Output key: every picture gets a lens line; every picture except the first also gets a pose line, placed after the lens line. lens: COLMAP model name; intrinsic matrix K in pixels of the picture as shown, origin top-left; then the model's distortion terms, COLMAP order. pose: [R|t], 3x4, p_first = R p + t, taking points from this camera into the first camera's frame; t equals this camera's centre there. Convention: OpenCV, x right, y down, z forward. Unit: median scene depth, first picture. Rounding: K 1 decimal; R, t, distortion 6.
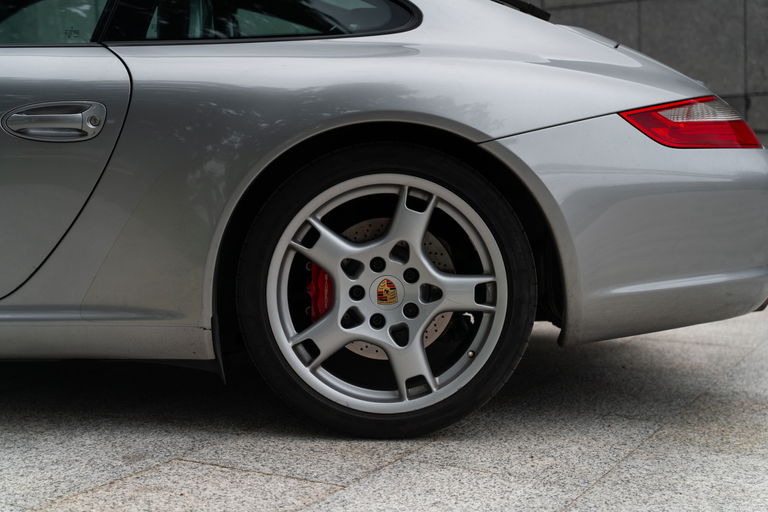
lens RADIAL K [[1032.9, 0, 384.0], [0, 1032.9, 256.0], [0, 0, 1]] dist [-0.000735, -0.000422]
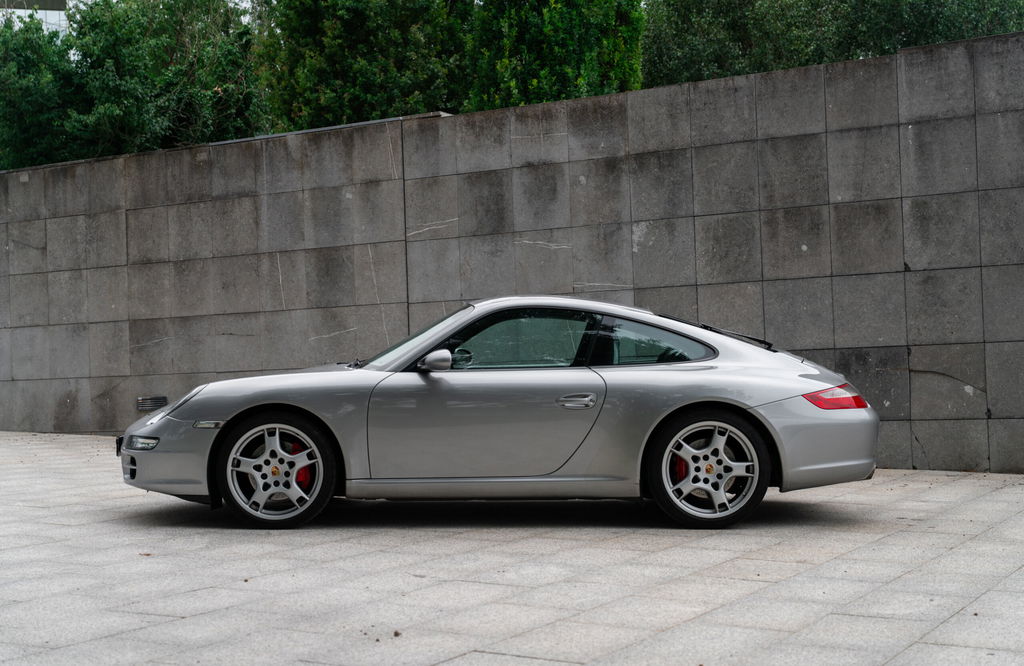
lens RADIAL K [[1444.0, 0, 512.0], [0, 1444.0, 333.0], [0, 0, 1]] dist [0.022775, 0.050956]
pose [[0.999924, -0.005415, -0.011036, -0.431134], [0.004313, 0.995223, -0.097529, 0.046456], [0.011511, 0.097474, 0.995171, -2.485071]]
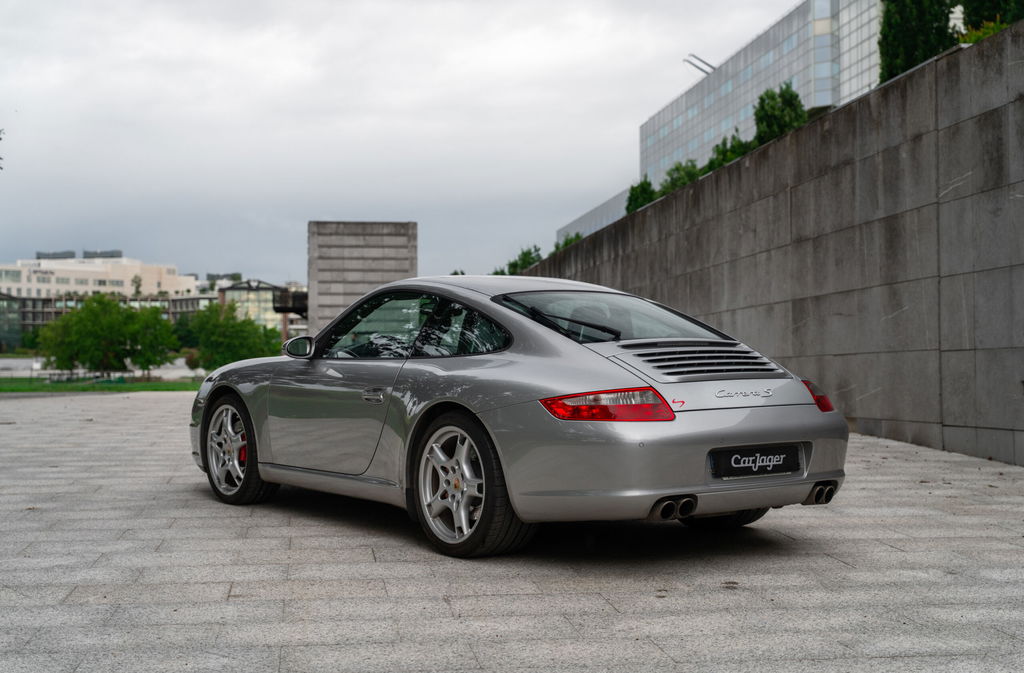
lens RADIAL K [[1429.0, 0, 512.0], [0, 1429.0, 336.5], [0, 0, 1]] dist [0.004605, 0.055148]
pose [[0.602627, 0.002633, -0.798019, 2.304259], [-0.067255, 0.996605, -0.047500, -0.126904], [0.795184, 0.082295, 0.600758, -0.617501]]
